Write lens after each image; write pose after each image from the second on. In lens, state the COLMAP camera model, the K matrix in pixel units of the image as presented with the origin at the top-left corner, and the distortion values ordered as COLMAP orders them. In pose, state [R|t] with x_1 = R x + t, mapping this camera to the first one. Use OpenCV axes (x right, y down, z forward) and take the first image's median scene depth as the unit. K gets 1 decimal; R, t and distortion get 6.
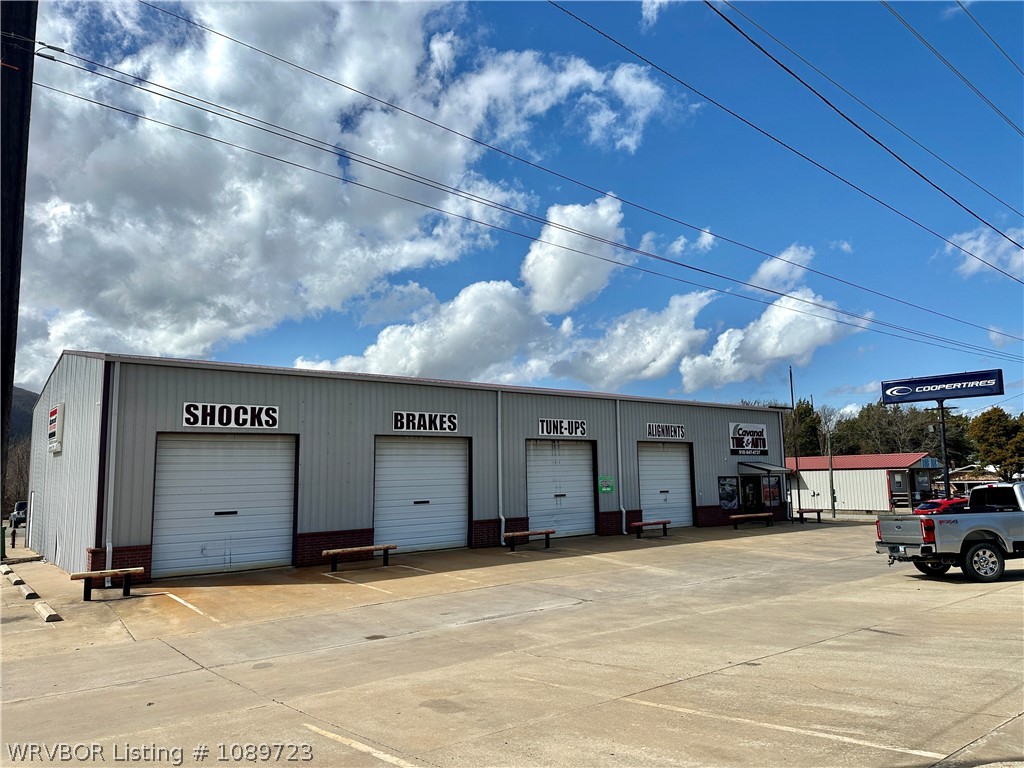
lens RADIAL K [[681.0, 0, 512.0], [0, 681.0, 384.0], [0, 0, 1]] dist [0.083565, -0.119948]
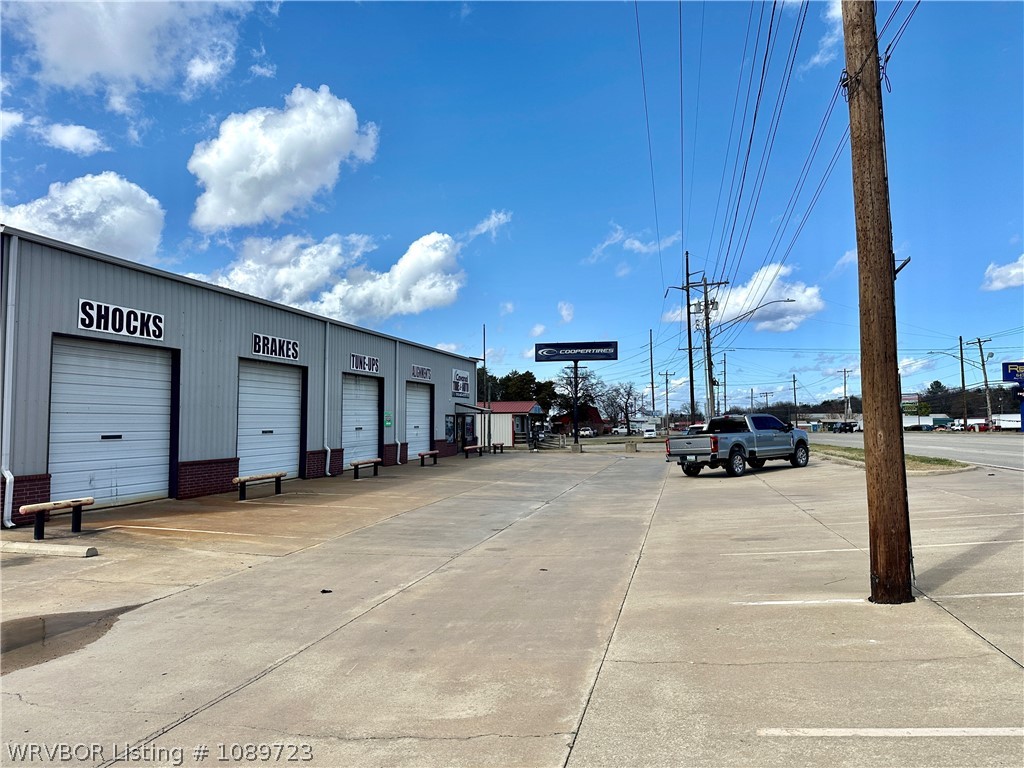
lens RADIAL K [[681.0, 0, 512.0], [0, 681.0, 384.0], [0, 0, 1]] dist [0.083565, -0.119948]
pose [[0.805493, 0.044677, 0.590919, -0.447972], [-0.087234, 0.995230, 0.043666, 0.038537], [-0.586149, -0.086721, 0.805549, 0.044346]]
